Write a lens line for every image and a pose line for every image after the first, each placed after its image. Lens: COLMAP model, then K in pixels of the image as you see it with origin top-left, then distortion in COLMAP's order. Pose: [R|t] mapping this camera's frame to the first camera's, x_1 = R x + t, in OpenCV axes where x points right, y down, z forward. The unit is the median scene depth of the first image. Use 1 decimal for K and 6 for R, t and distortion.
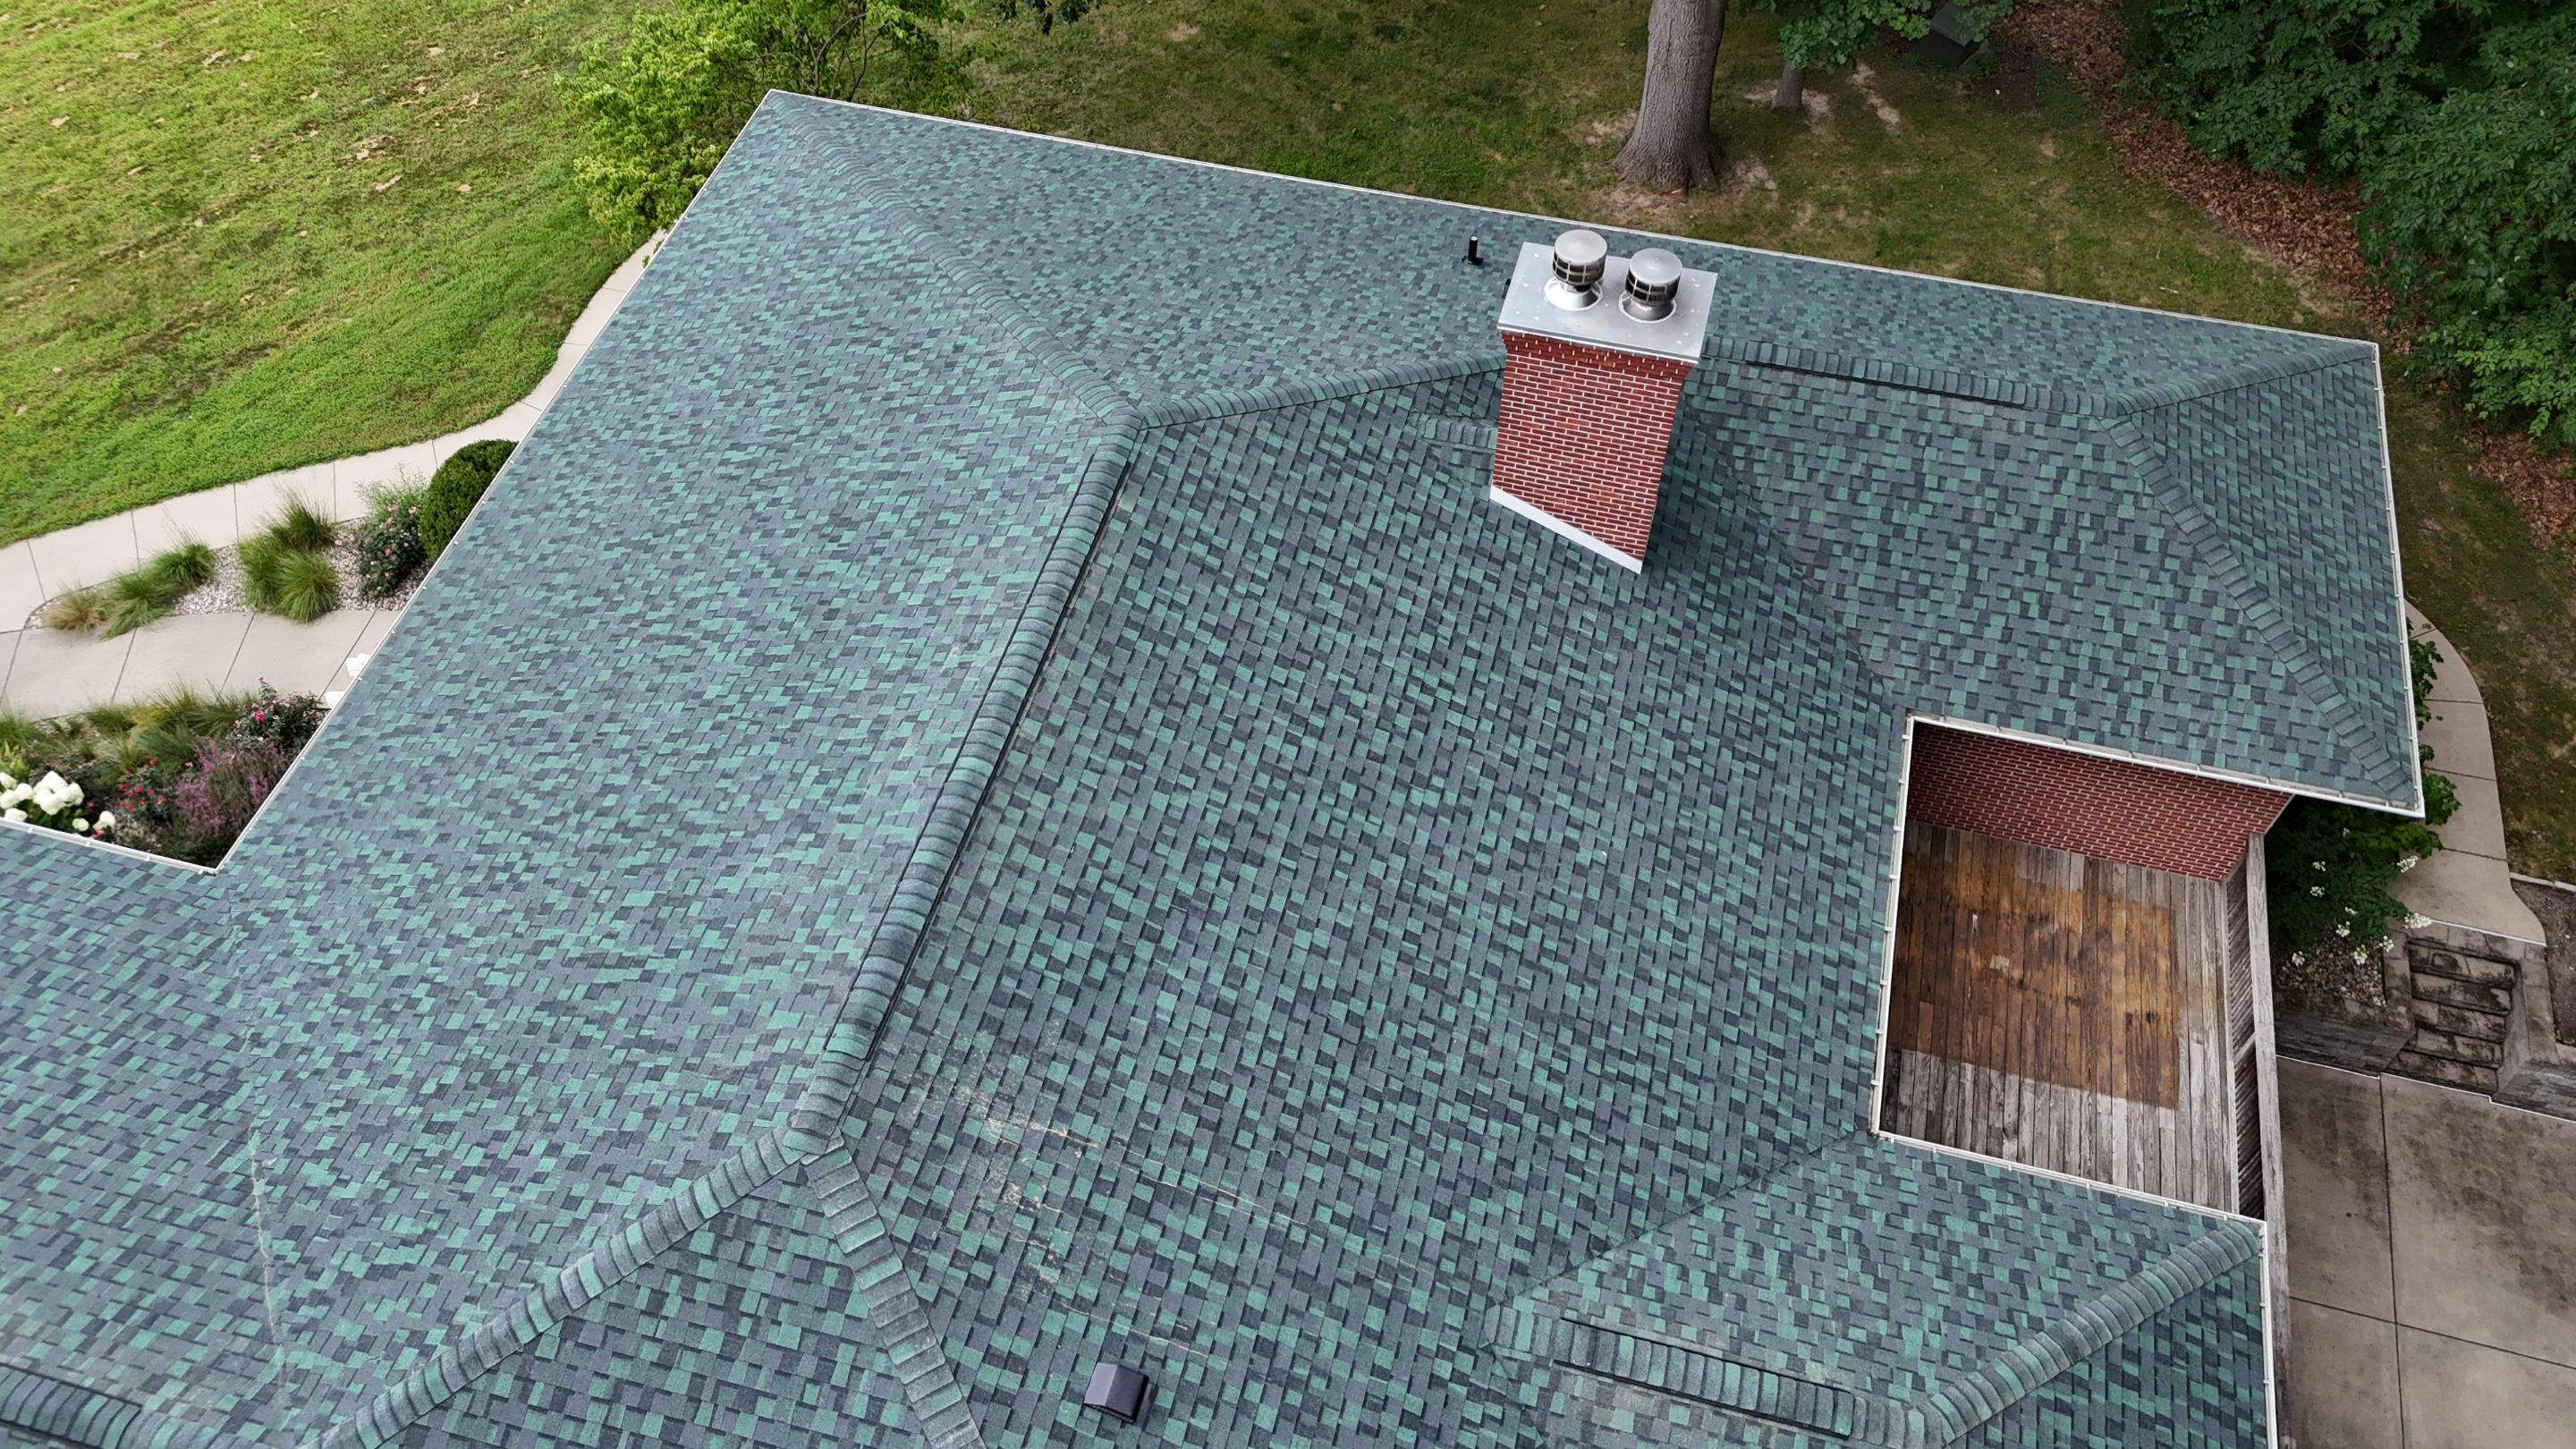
lens RADIAL K [[1892.2, 0, 1293.6], [0, 1892.2, 718.1], [0, 0, 1]] dist [0.093275, -0.103455]
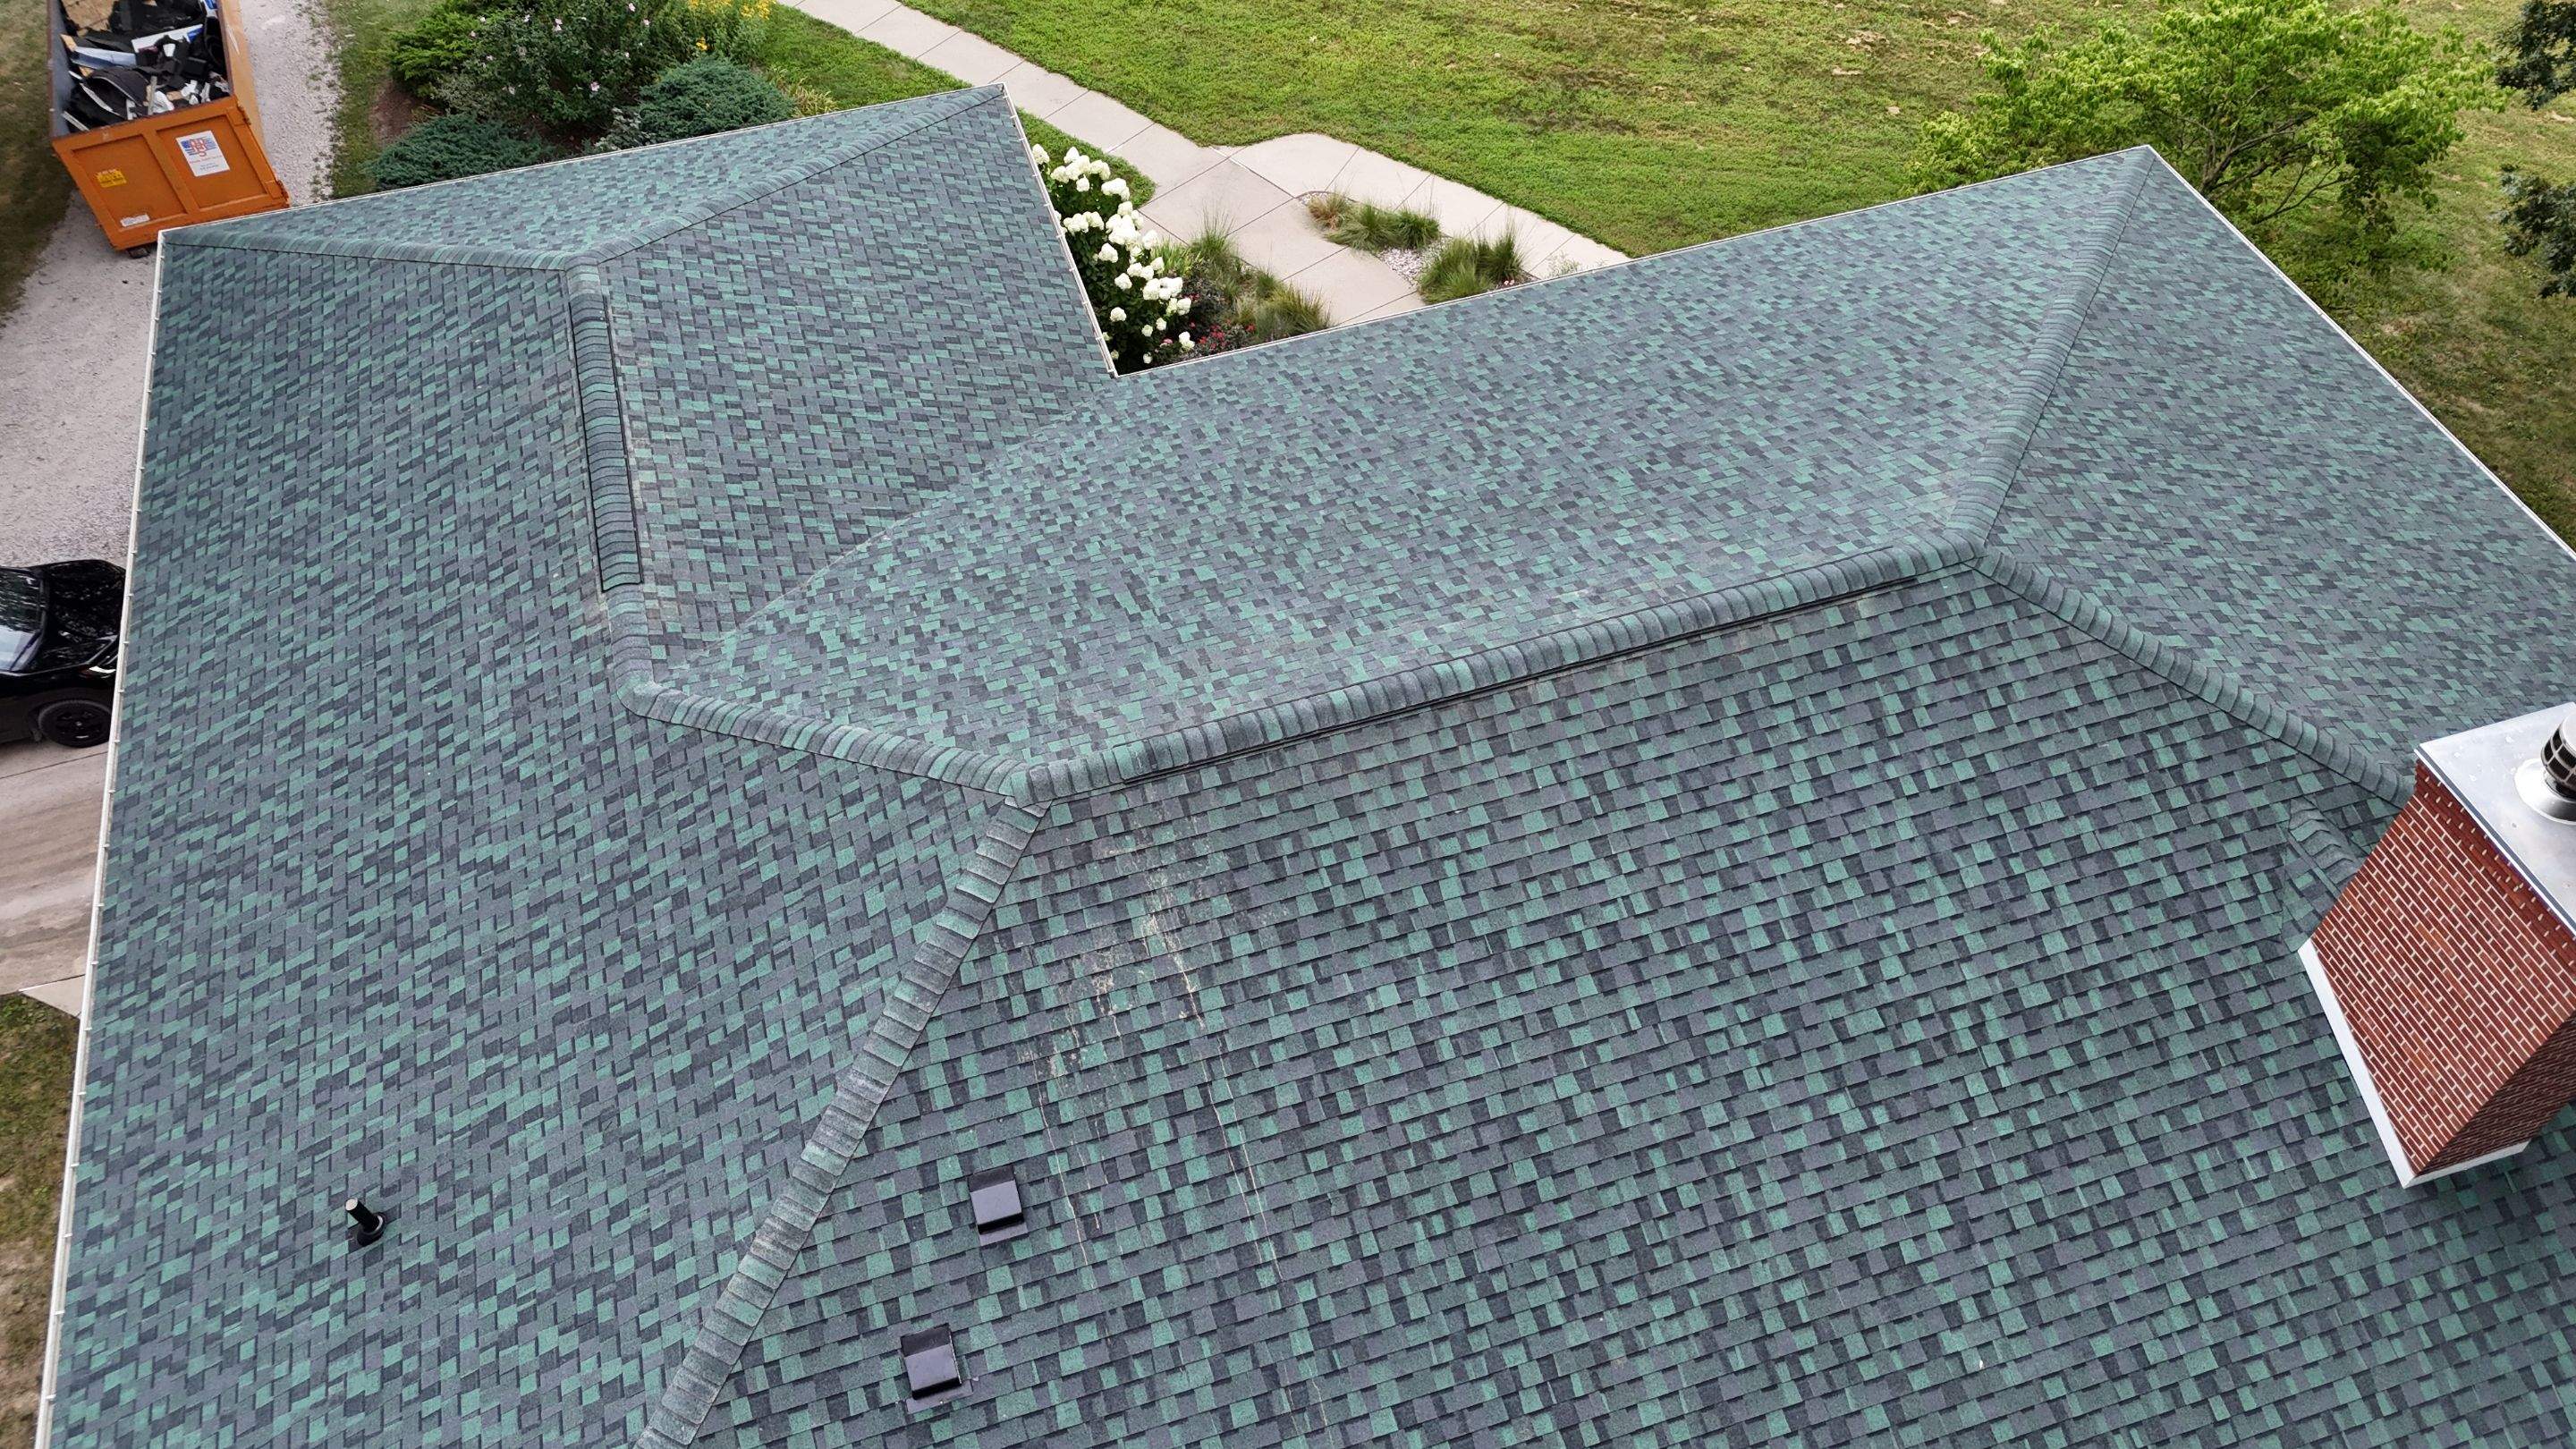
lens RADIAL K [[1906.6, 0, 1289.6], [0, 1906.6, 709.6], [0, 0, 1]] dist [0.098039, -0.136553]
pose [[0.534084, 0.646367, -0.544943, 0.262512], [-0.666517, 0.718456, 0.198938, -0.078547], [0.520105, 0.256965, 0.814531, 0.188782]]
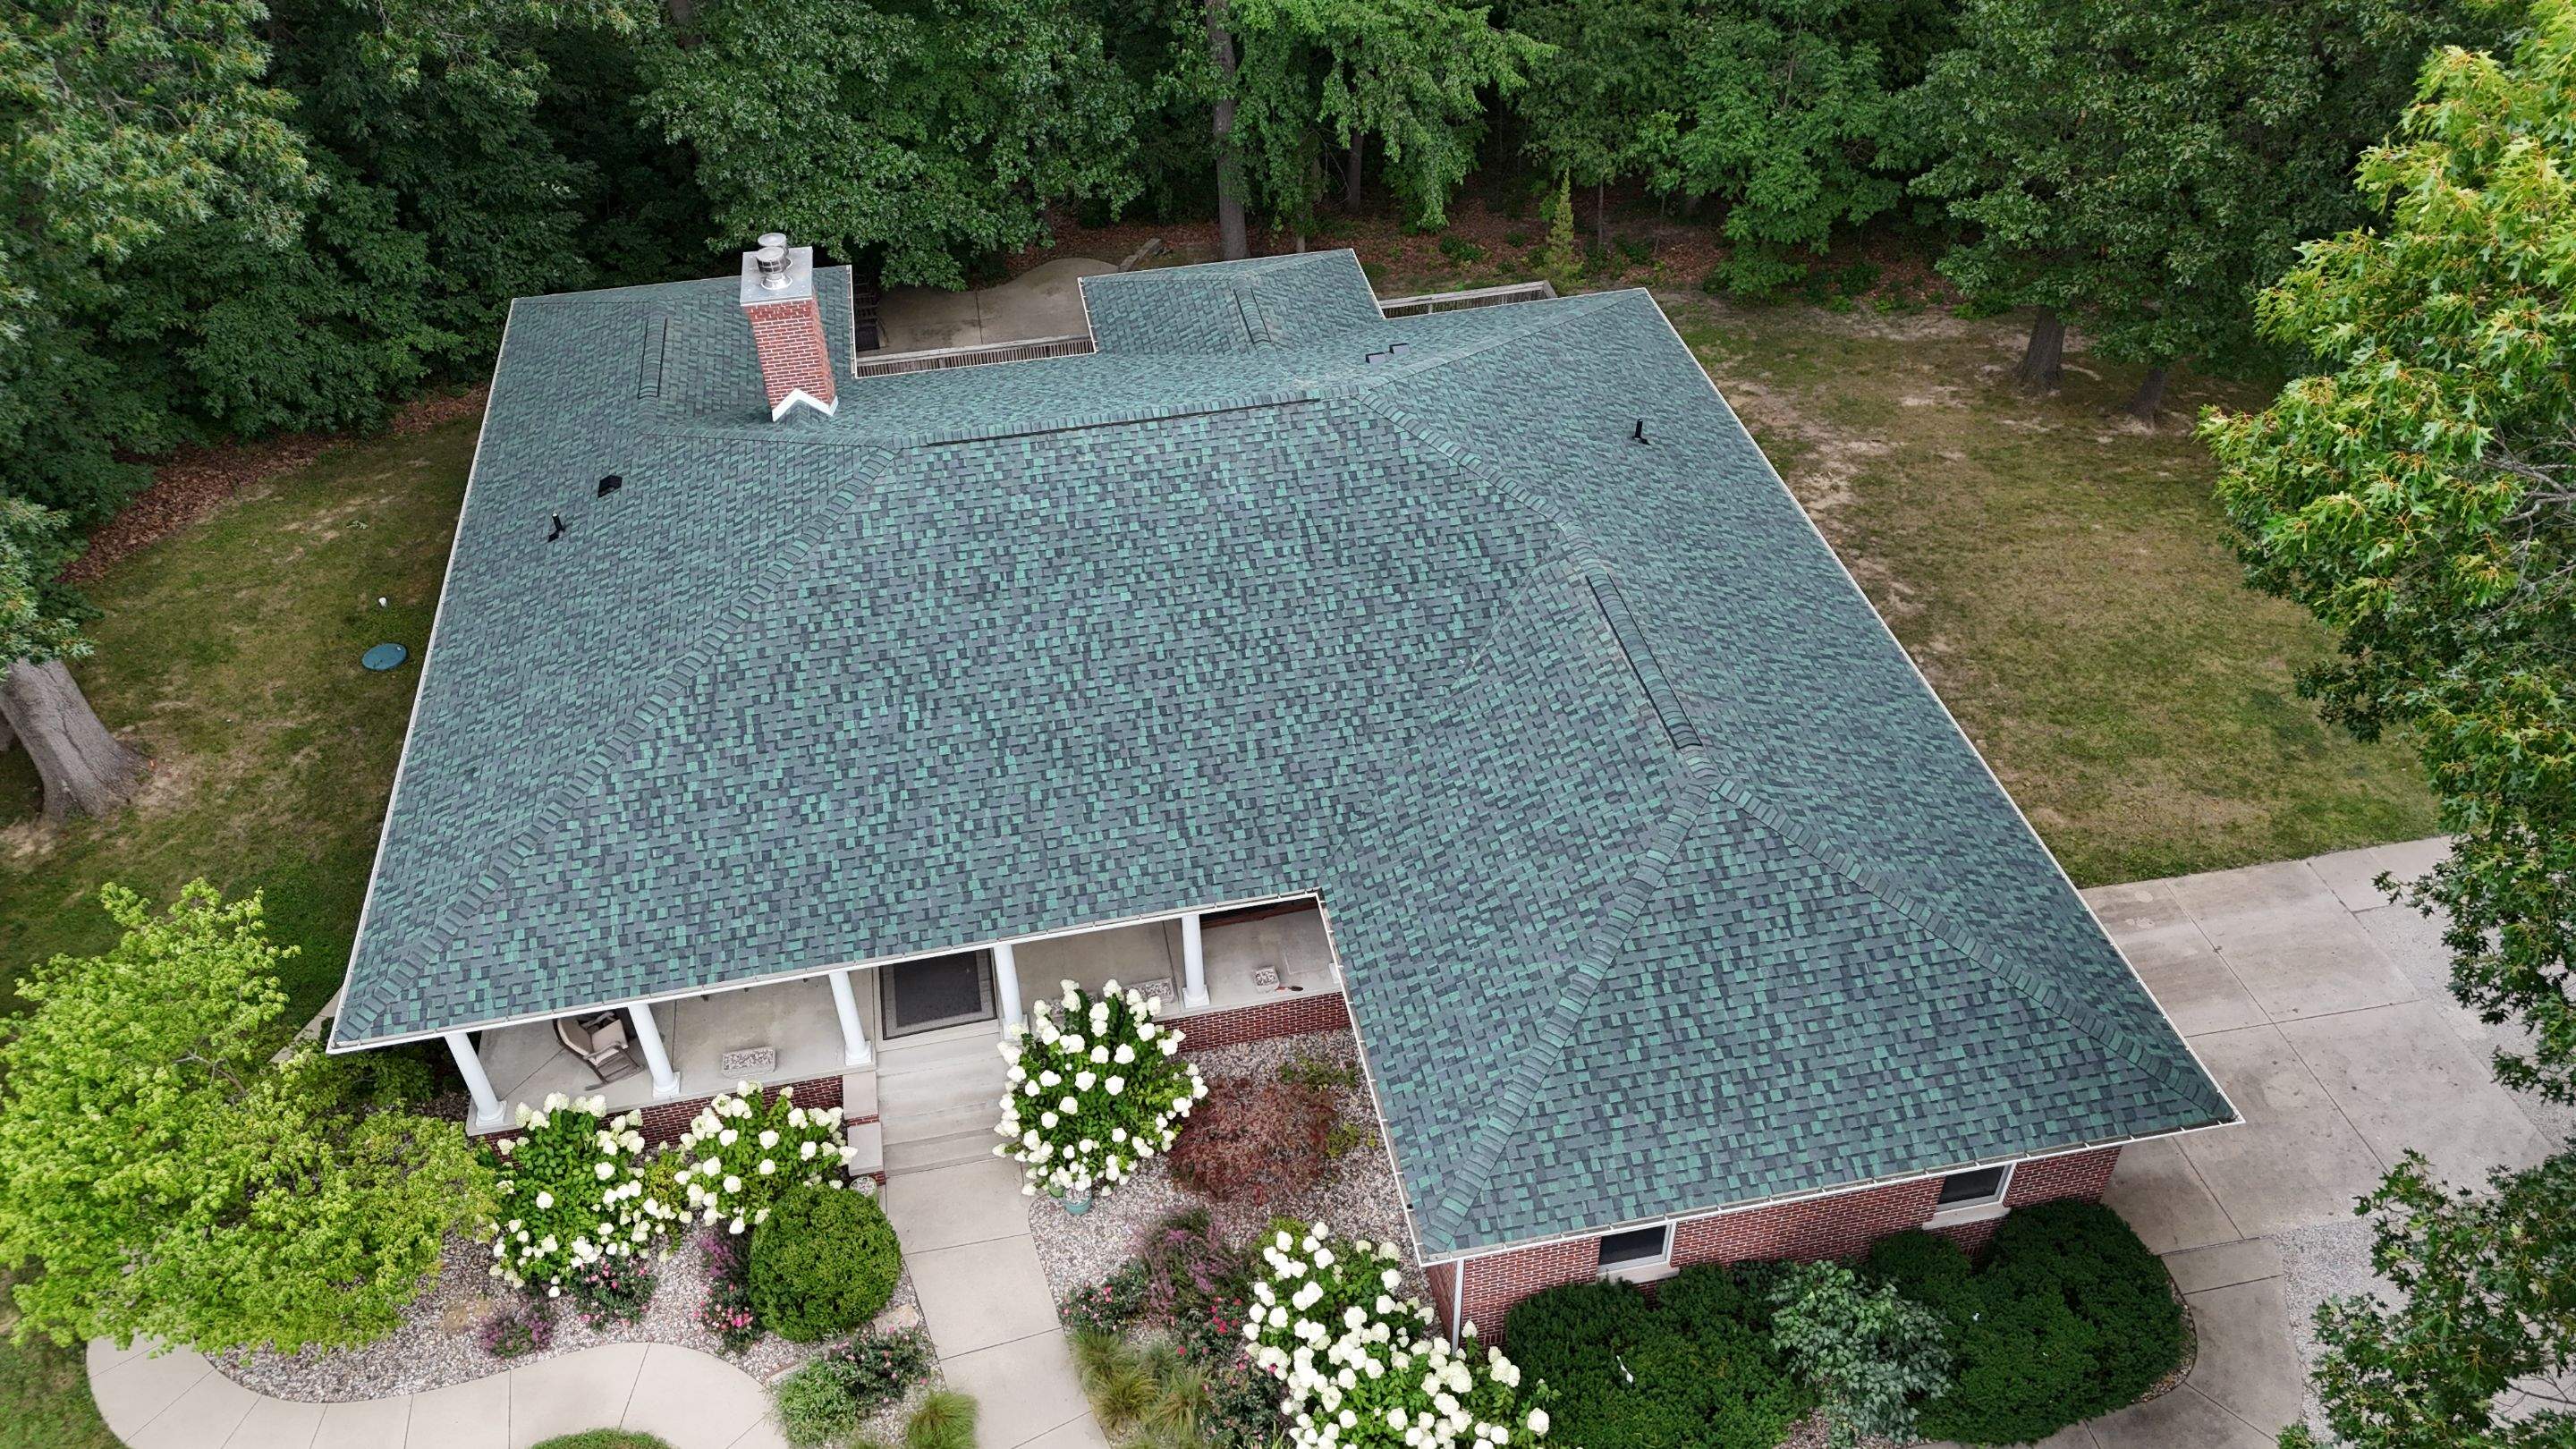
lens RADIAL K [[1892.7, 0, 1296.5], [0, 1892.7, 720.2], [0, 0, 1]] dist [0.075311, -0.067111]
pose [[-0.438263, -0.571052, 0.694136, -1.567168], [0.731353, 0.222393, 0.644720, -0.938137], [-0.522540, 0.790216, 0.320174, 0.482026]]
